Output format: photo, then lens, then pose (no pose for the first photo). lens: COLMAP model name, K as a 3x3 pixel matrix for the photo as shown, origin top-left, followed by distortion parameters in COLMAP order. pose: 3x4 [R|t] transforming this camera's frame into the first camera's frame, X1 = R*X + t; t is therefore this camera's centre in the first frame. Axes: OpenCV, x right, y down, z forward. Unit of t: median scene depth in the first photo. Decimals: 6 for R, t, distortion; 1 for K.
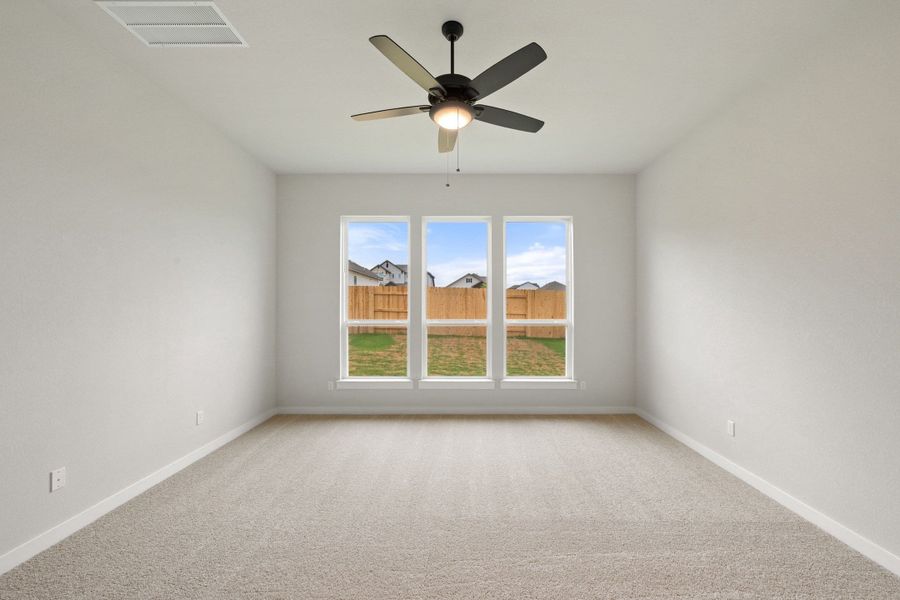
lens RADIAL K [[359.3, 0, 462.8], [0, 359.3, 307.3], [0, 0, 1]] dist [0.000499, 0.000036]
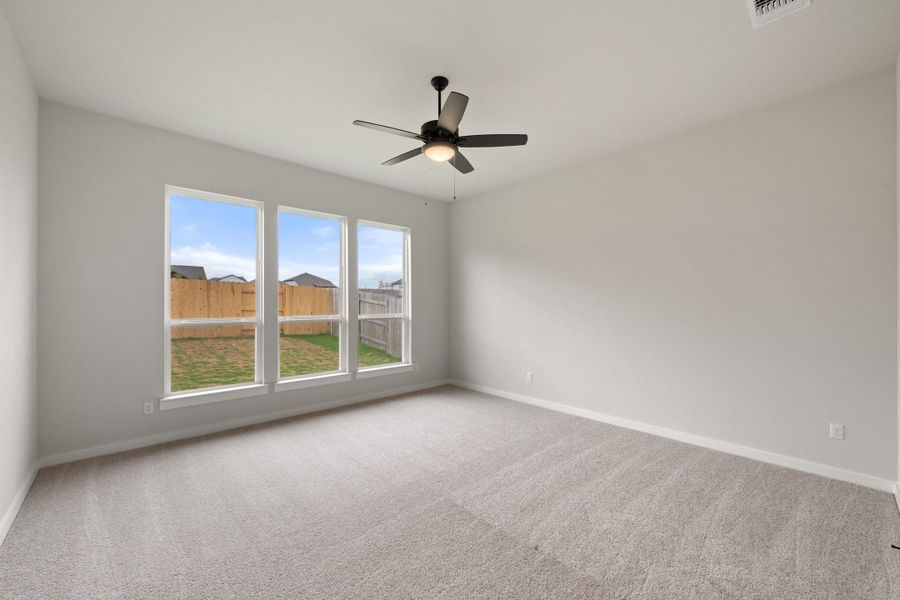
lens RADIAL K [[356.9, 0, 449.8], [0, 356.9, 302.5], [0, 0, 1]] dist [0.000308, -0.000039]
pose [[0.740431, 0.002203, 0.672129, -0.140030], [-0.000073, 0.999995, -0.003197, 0.000147], [-0.672132, 0.002318, 0.740427, 0.008841]]
